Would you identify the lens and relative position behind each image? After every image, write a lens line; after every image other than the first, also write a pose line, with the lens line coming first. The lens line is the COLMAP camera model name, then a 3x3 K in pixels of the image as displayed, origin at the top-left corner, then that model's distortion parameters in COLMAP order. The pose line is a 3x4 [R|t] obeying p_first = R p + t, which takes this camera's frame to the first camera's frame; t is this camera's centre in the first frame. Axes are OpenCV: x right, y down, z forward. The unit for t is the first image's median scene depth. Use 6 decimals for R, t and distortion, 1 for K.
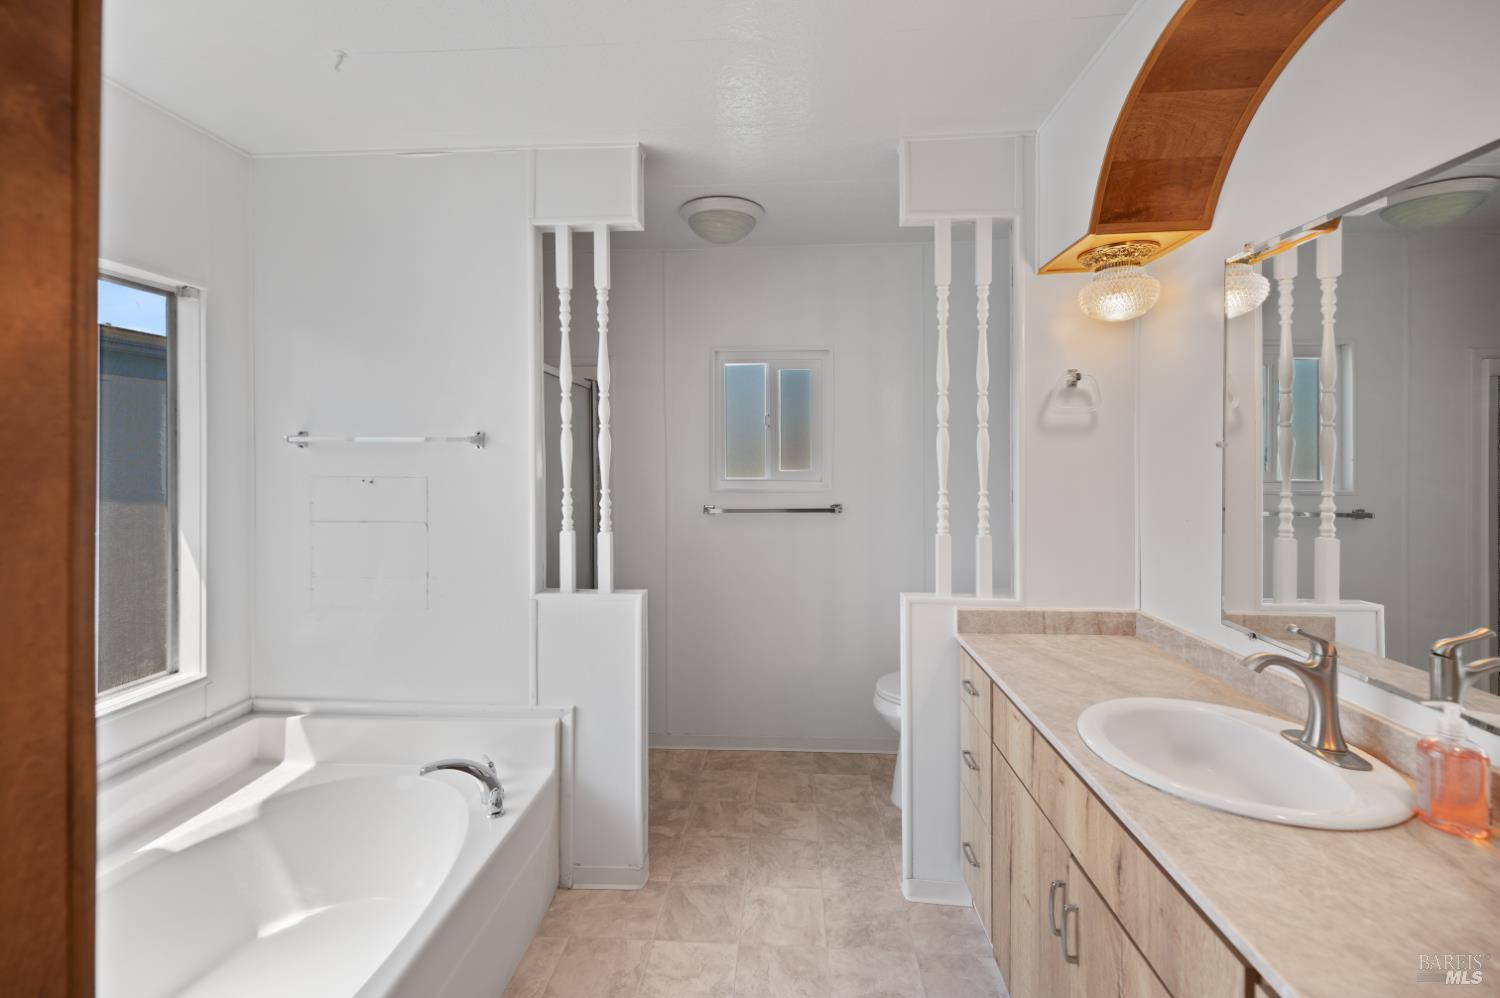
lens RADIAL K [[614.5, 0, 753.1], [0, 614.5, 453.8], [0, 0, 1]] dist [0.011178, -0.003144]
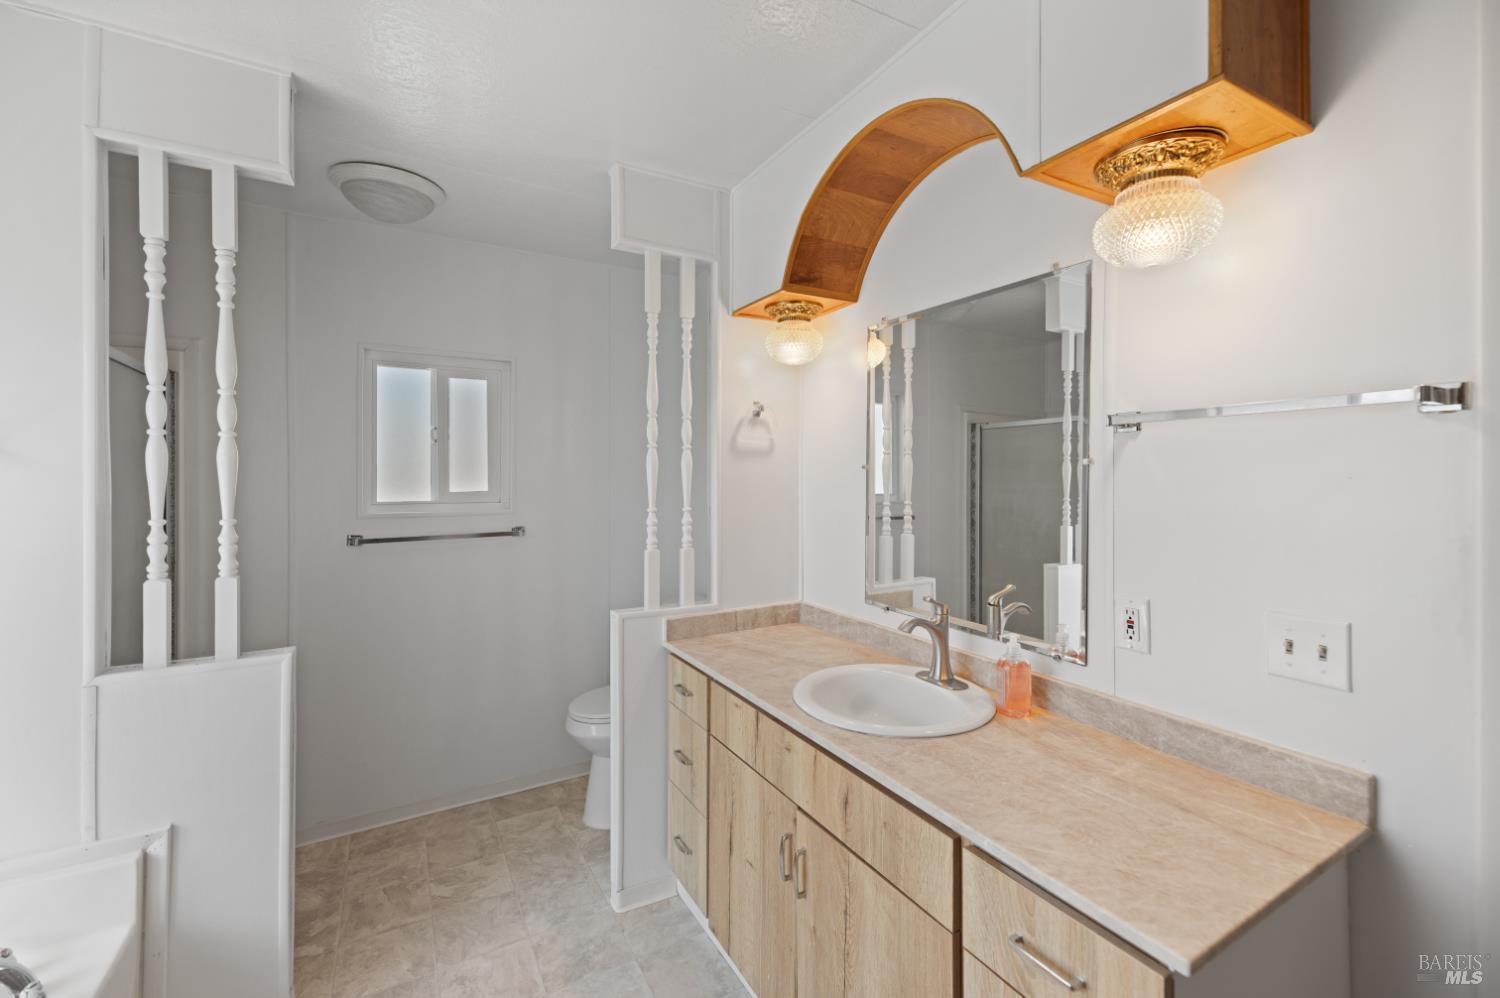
lens RADIAL K [[614.5, 0, 754.8], [0, 614.5, 470.0], [0, 0, 1]] dist [0.011178, -0.003144]
pose [[0.835401, 0.006073, 0.549607, -0.125897], [-0.003103, 0.999975, -0.006333, 0.000870], [-0.549632, 0.003585, 0.835399, 0.027154]]
